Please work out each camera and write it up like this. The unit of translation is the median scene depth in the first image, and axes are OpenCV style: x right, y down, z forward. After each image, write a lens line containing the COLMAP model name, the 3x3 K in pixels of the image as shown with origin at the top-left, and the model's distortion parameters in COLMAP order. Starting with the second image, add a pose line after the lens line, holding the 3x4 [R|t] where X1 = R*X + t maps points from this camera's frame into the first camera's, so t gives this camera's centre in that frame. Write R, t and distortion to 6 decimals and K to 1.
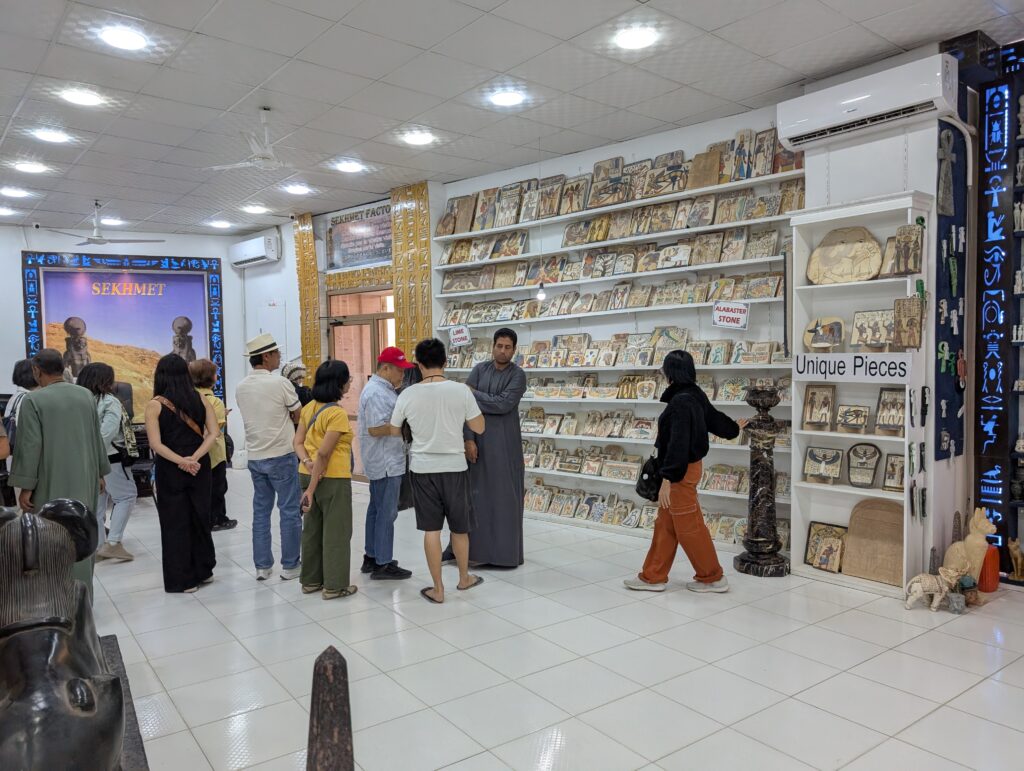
lens RADIAL K [[787.8, 0, 514.8], [0, 787.8, 391.1], [0, 0, 1]] dist [0.004174, -0.009814]
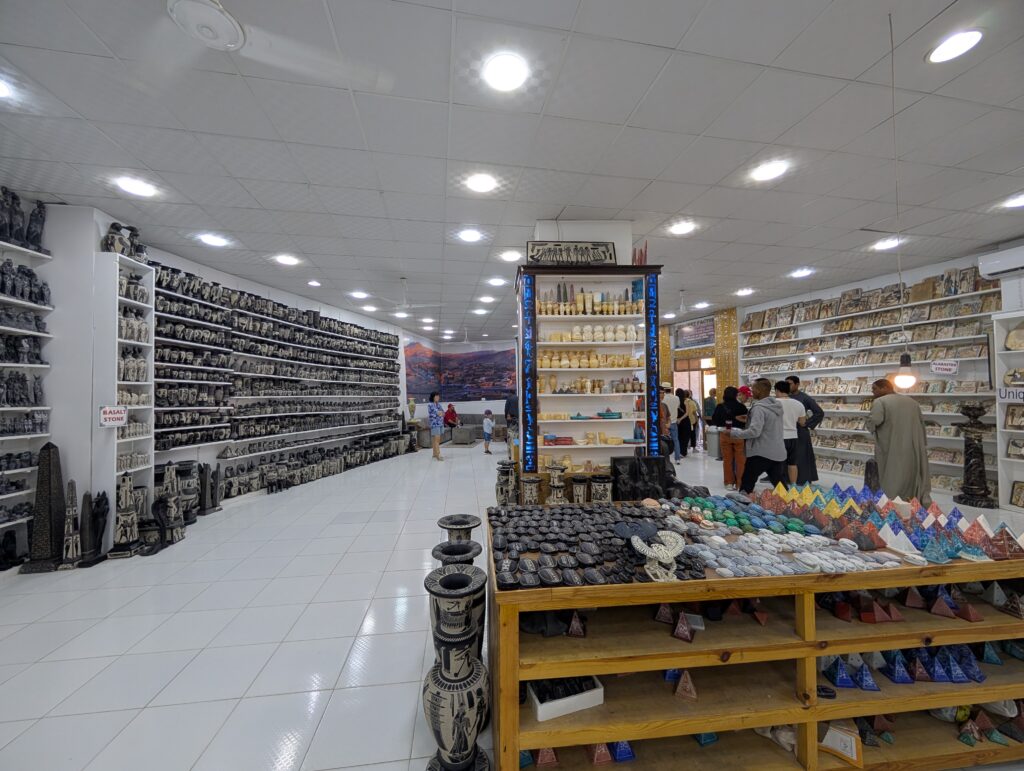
lens RADIAL K [[400.8, 0, 511.2], [0, 400.8, 381.9], [0, 0, 1]] dist [0.000372, 0.000595]
pose [[0.872611, -0.010812, -0.488296, -0.158587], [-0.016046, 0.998581, -0.050784, 0.004446], [0.488153, 0.052150, 0.871199, -0.333415]]
